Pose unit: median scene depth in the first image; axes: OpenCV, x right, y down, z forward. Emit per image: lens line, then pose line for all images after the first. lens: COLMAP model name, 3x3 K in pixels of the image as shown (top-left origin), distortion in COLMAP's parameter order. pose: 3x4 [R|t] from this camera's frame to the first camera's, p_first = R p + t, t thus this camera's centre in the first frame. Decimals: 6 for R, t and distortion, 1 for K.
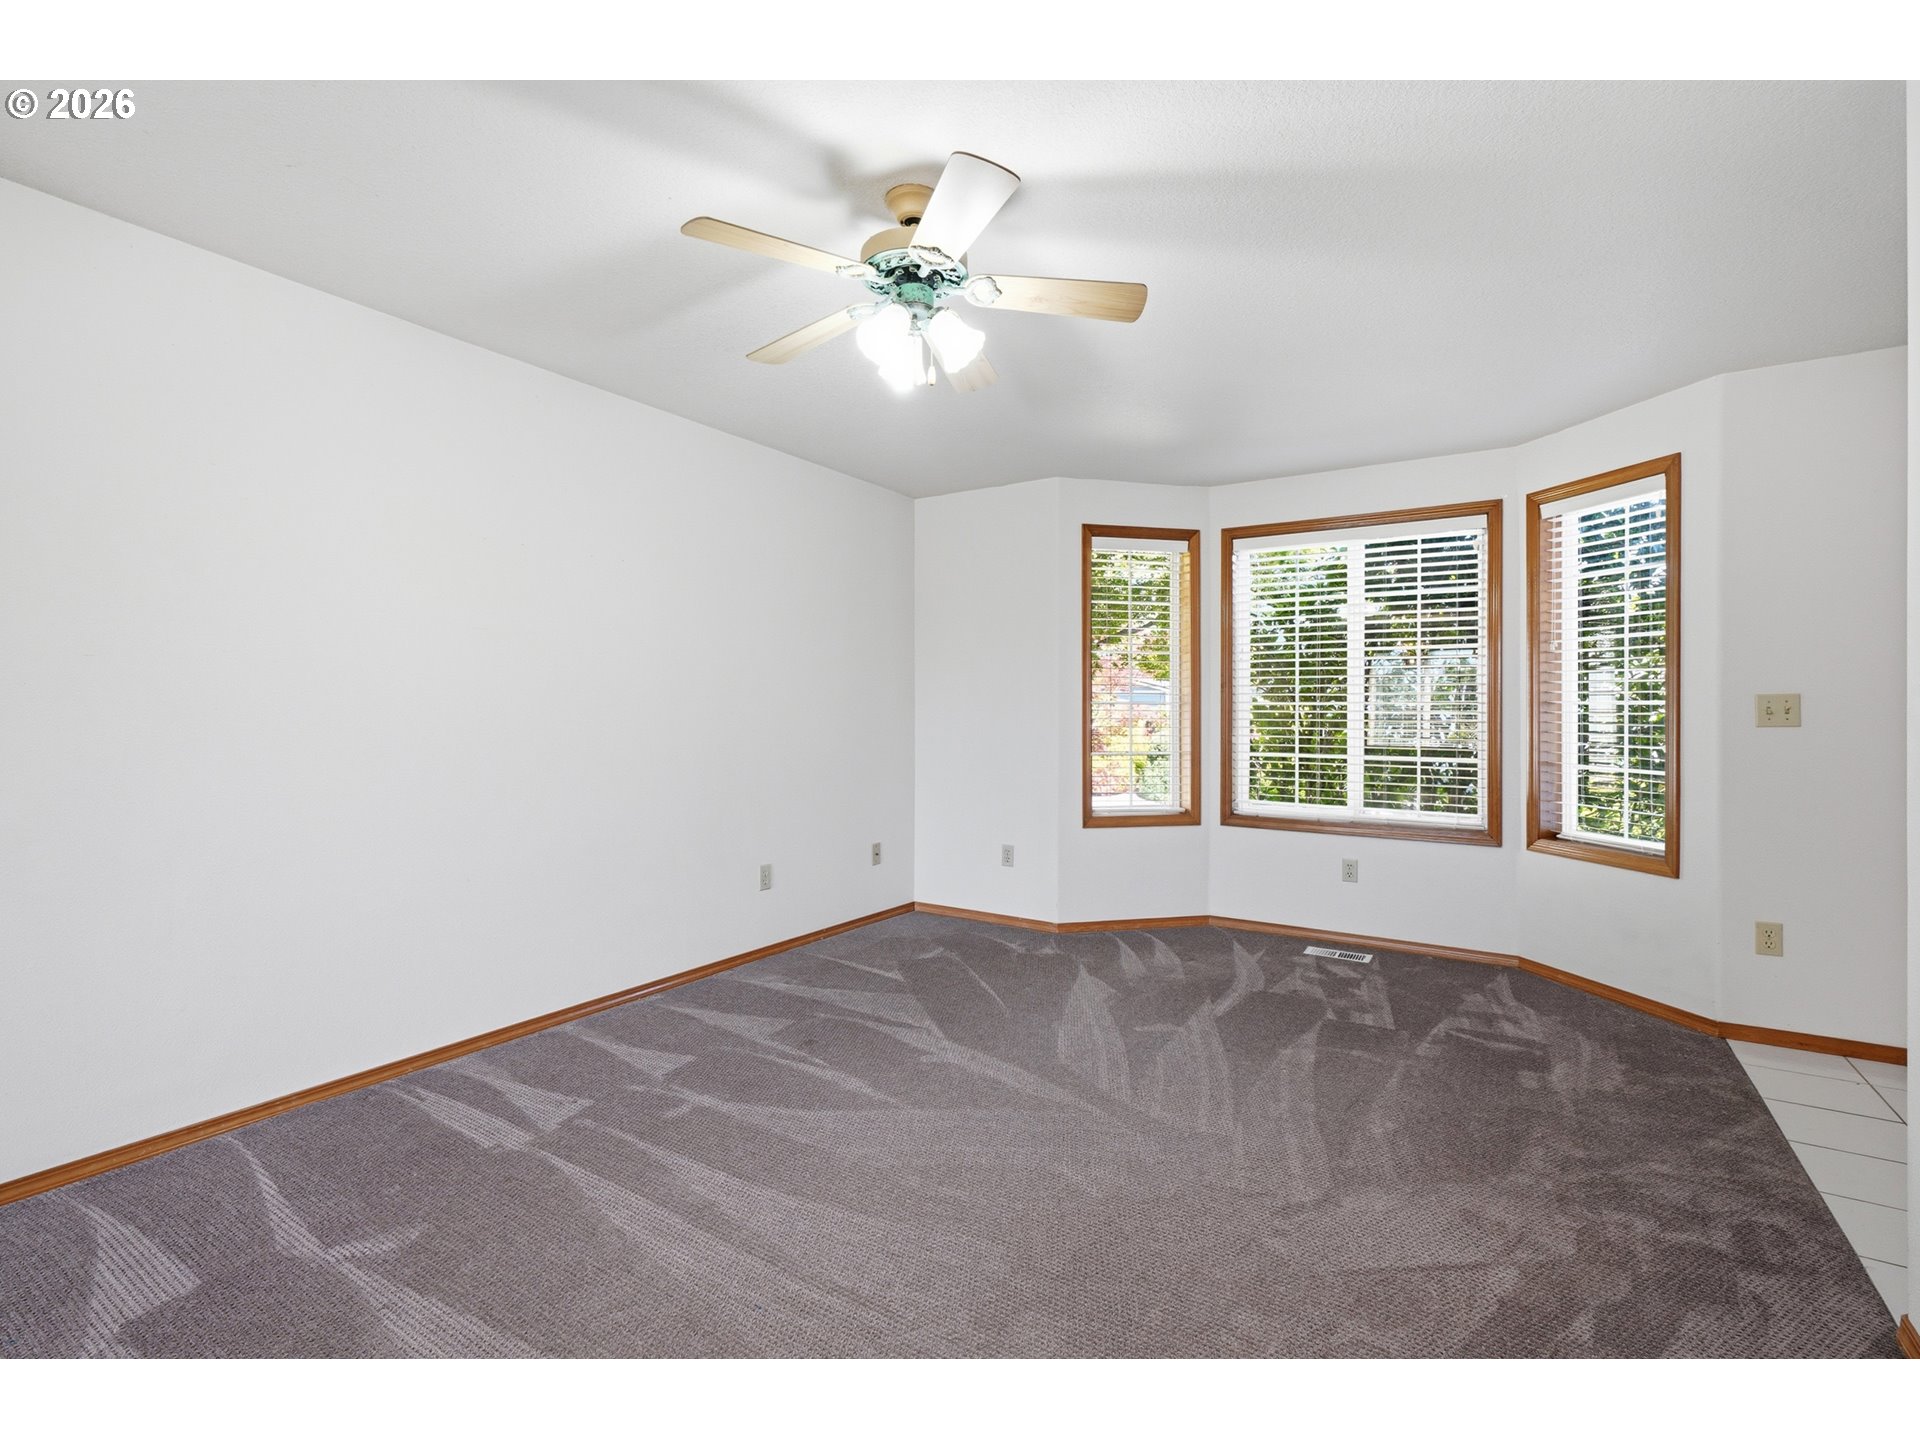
lens RADIAL K [[891.2, 0, 968.2], [0, 891.2, 718.2], [0, 0, 1]] dist [0.002221, 0.001491]
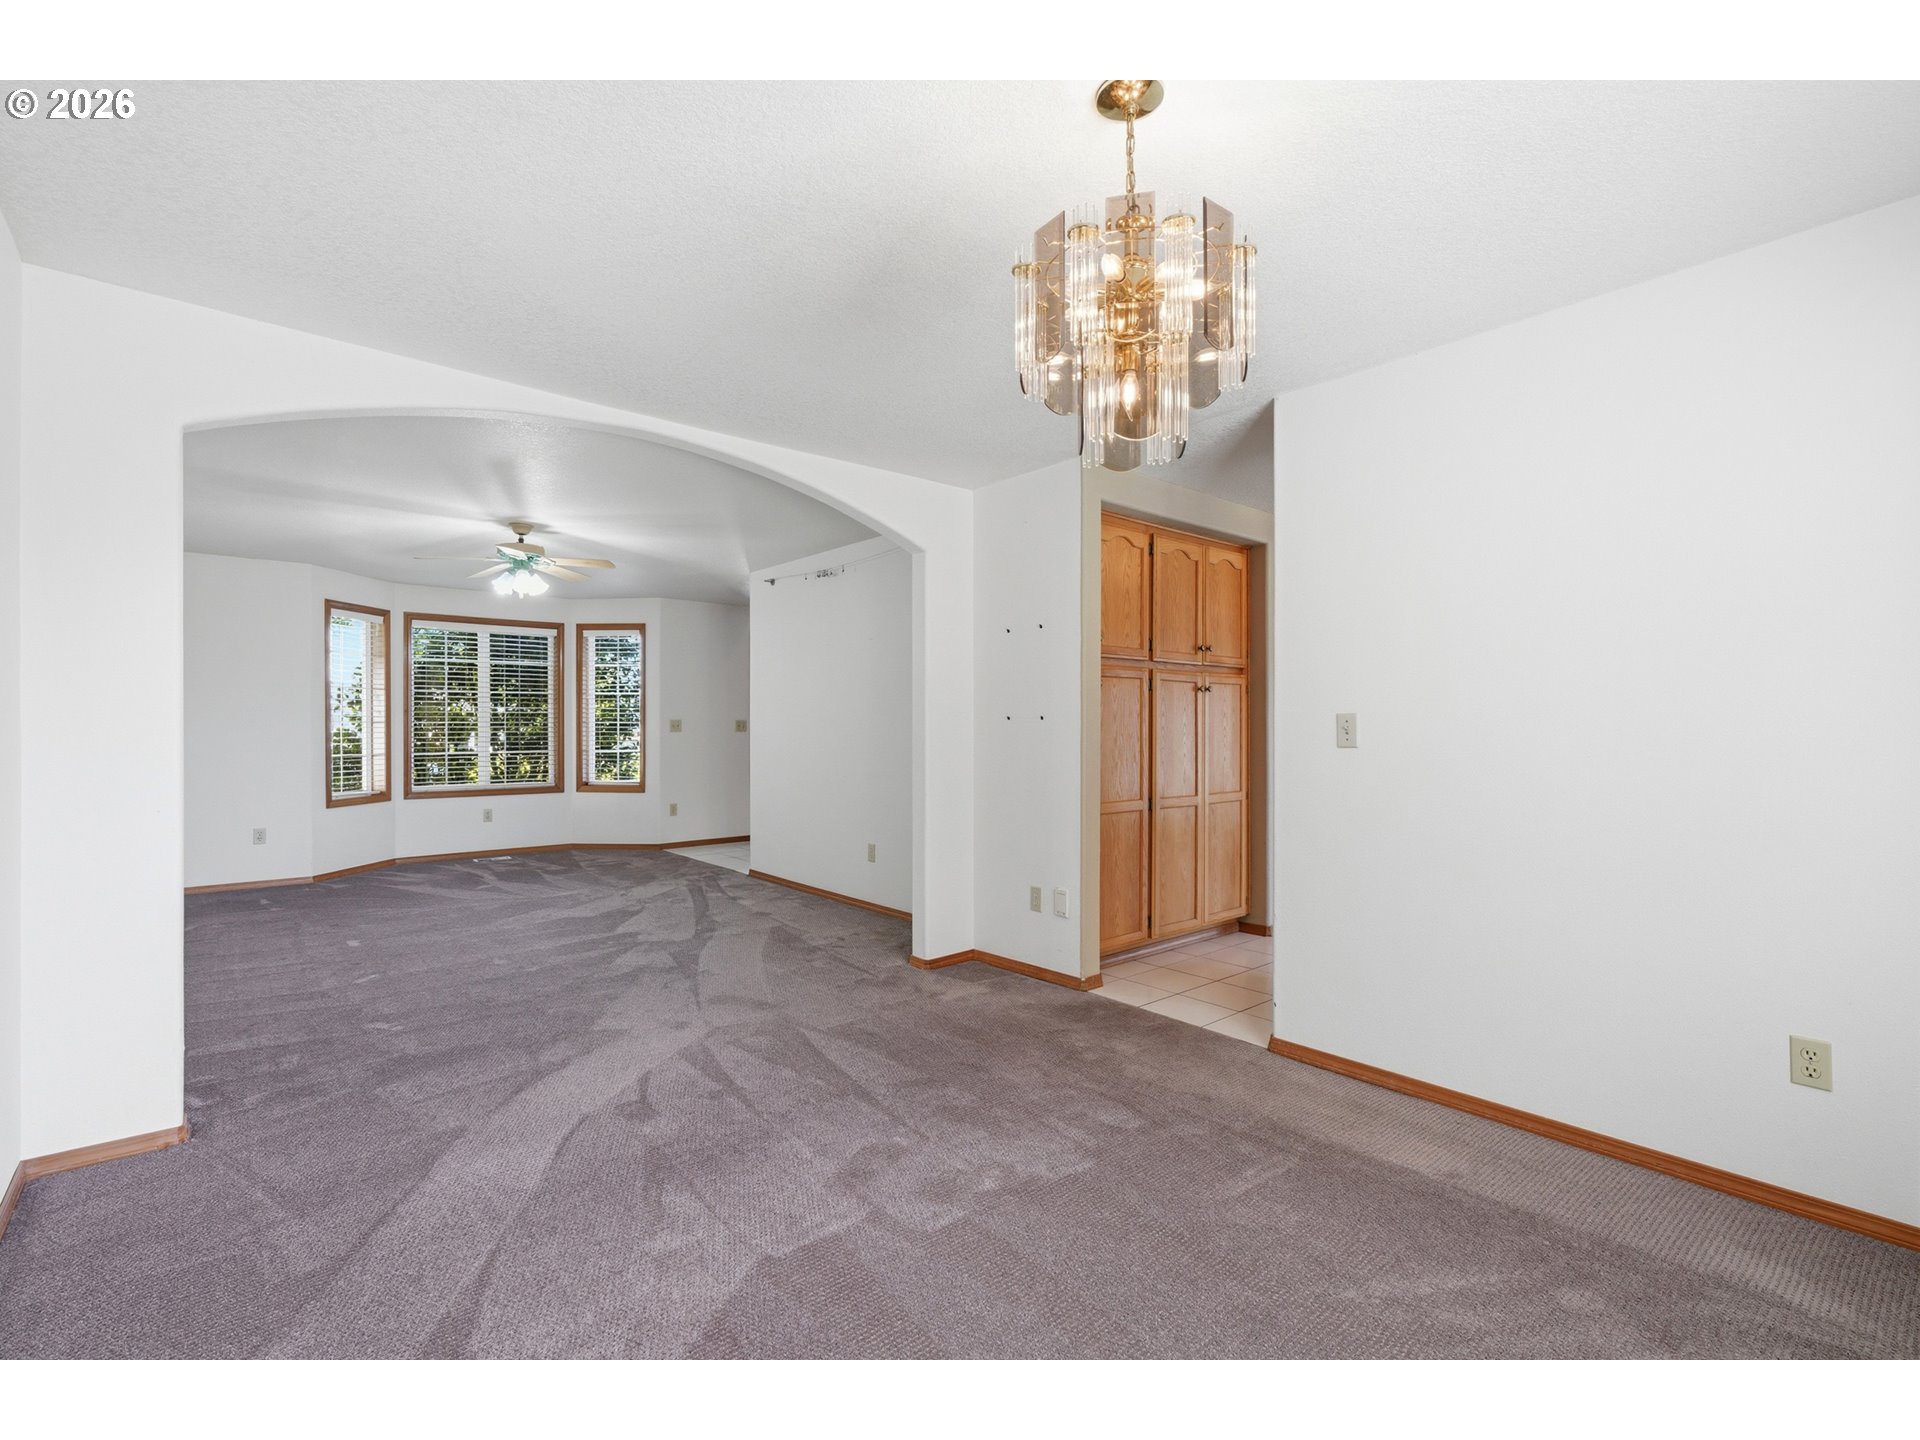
lens RADIAL K [[891.2, 0, 968.2], [0, 891.2, 718.2], [0, 0, 1]] dist [0.002221, 0.001491]
pose [[0.275588, 0.000750, 0.961276, -0.996134], [0.008971, 0.999954, -0.003352, -0.009566], [-0.961234, 0.009547, 0.275569, -0.411291]]
